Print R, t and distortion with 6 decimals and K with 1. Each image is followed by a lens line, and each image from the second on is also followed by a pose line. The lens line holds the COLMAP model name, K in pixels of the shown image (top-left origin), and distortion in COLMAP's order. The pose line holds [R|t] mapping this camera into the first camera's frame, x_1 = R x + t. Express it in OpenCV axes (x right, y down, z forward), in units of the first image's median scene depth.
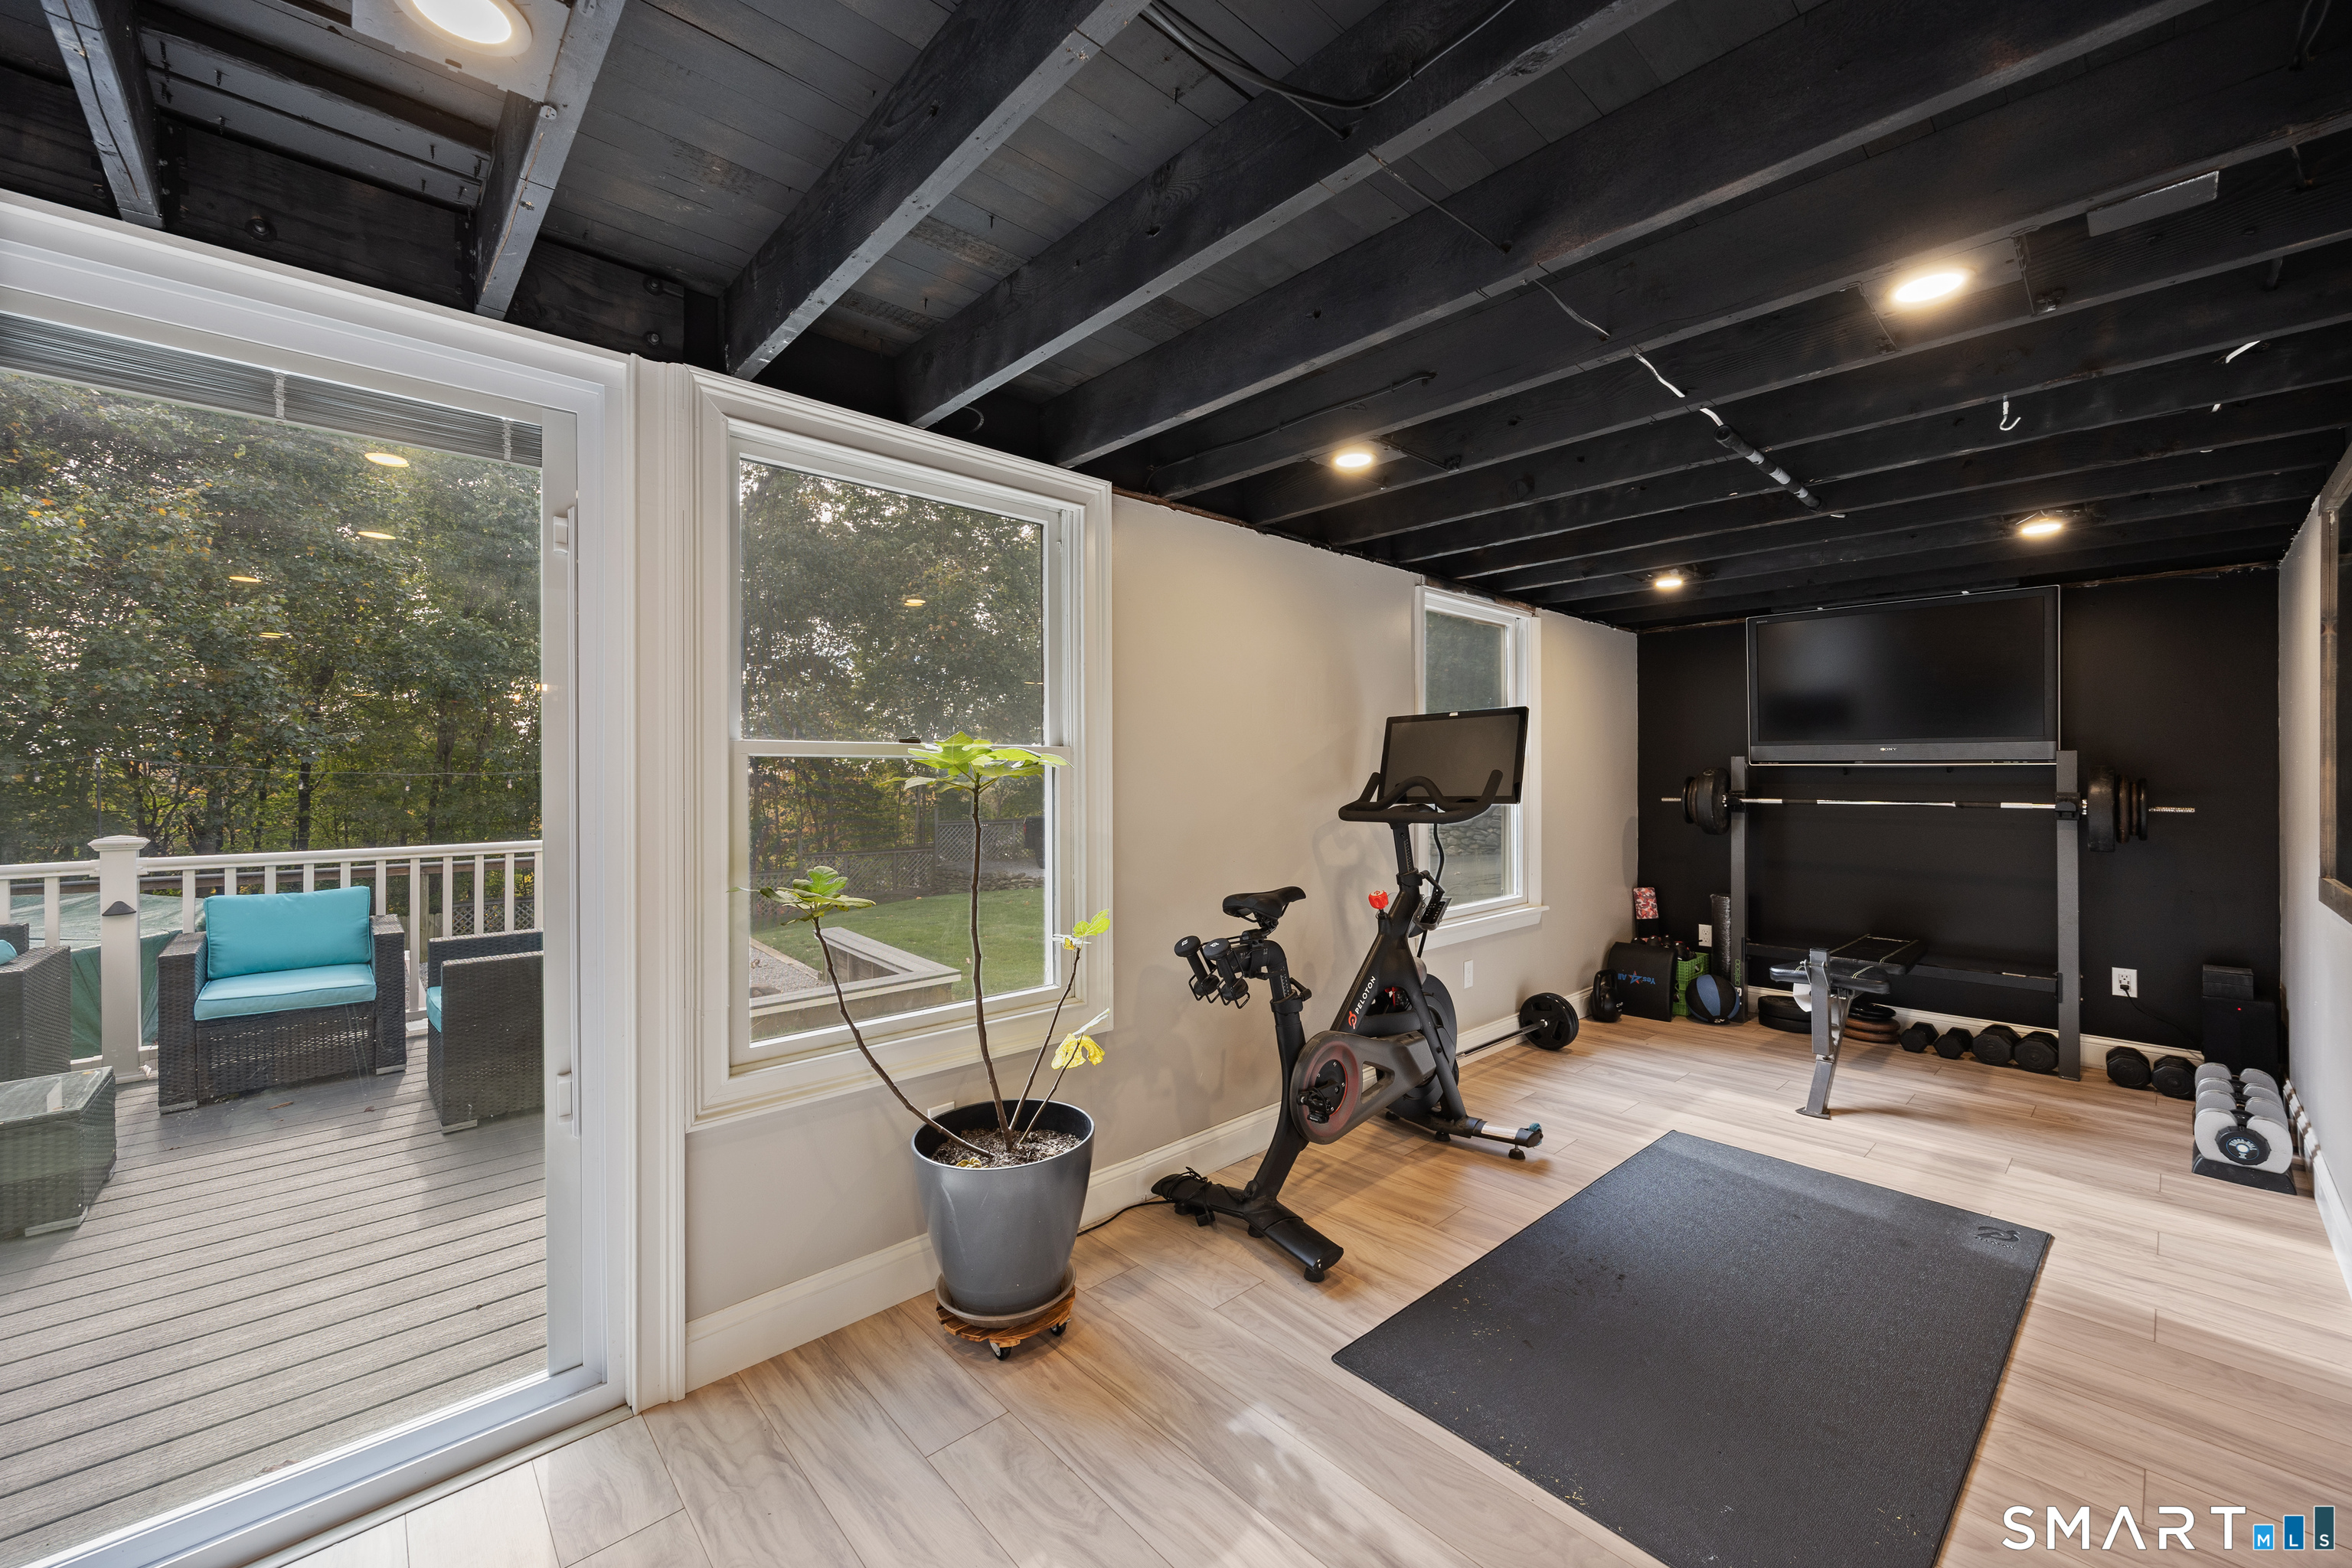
lens RADIAL K [[909.1, 0, 1176.7], [0, 909.1, 769.5], [0, 0, 1]] dist [0.002076, 0.000265]
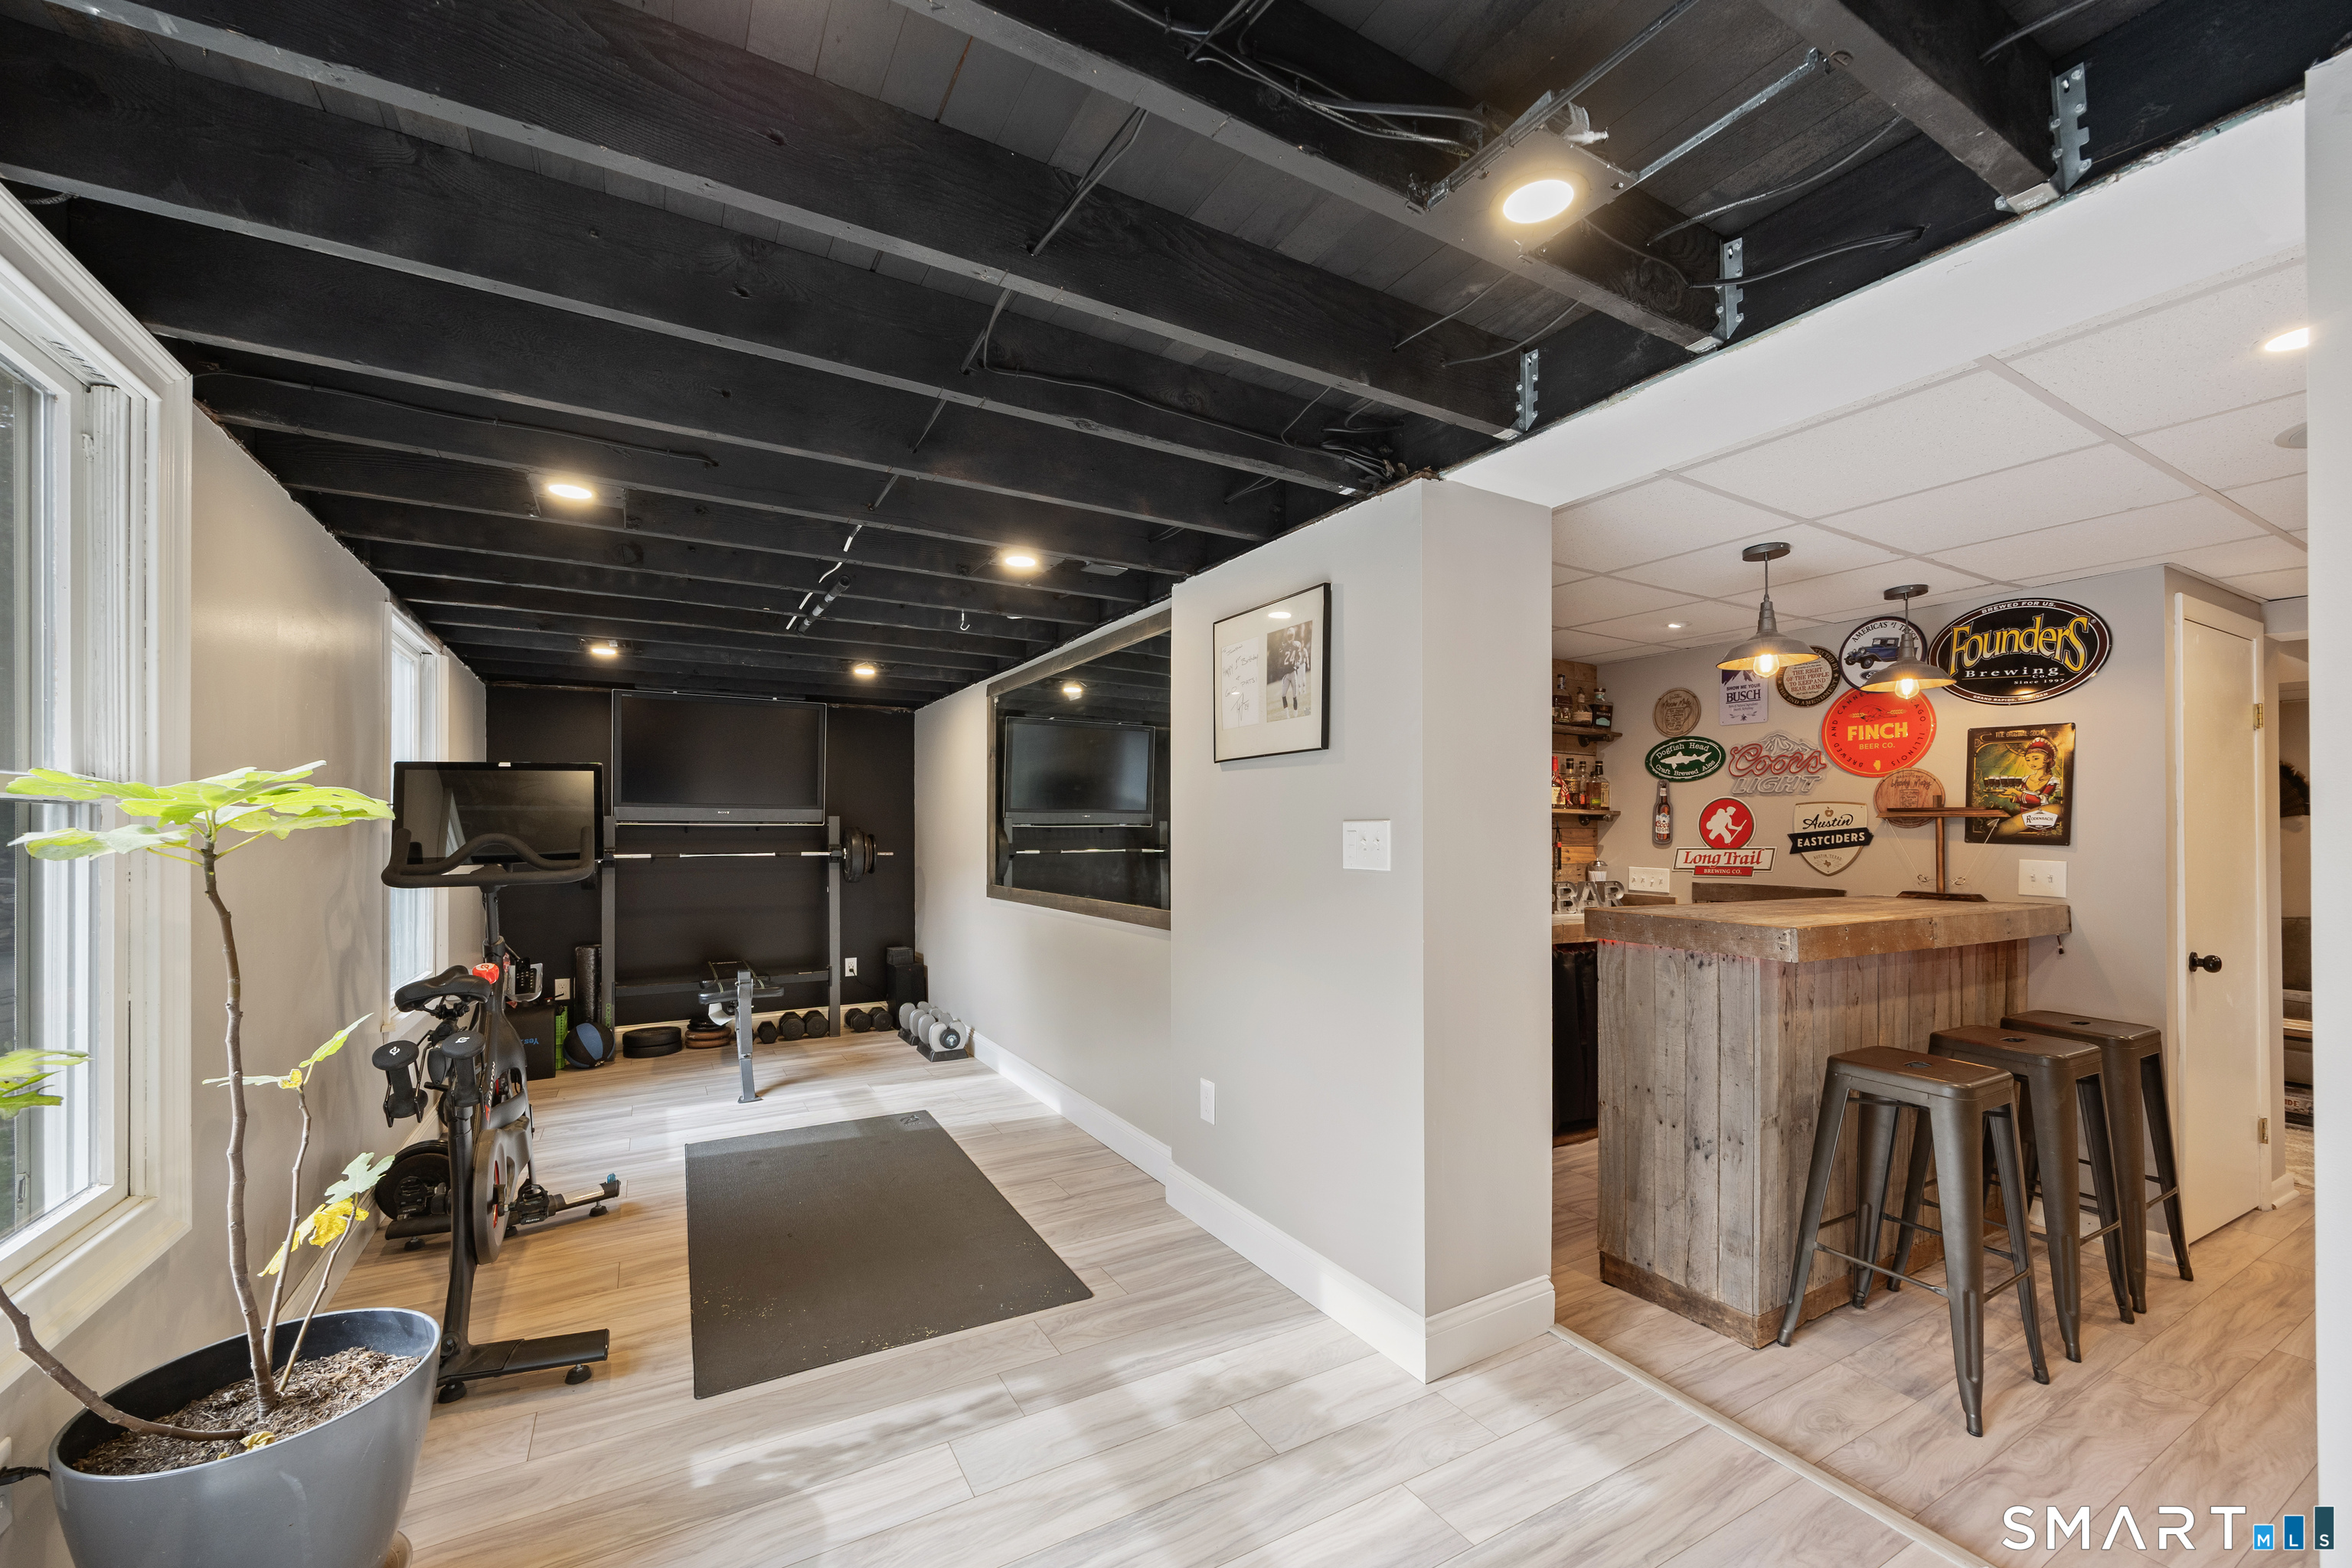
lens RADIAL K [[909.1, 0, 1172.4], [0, 909.1, 832.8], [0, 0, 1]] dist [0.002076, 0.000265]
pose [[0.235133, -0.002012, 0.971961, -0.464571], [-0.002924, 0.999992, 0.002777, 0.000853], [-0.971959, -0.003495, 0.235125, 0.154719]]
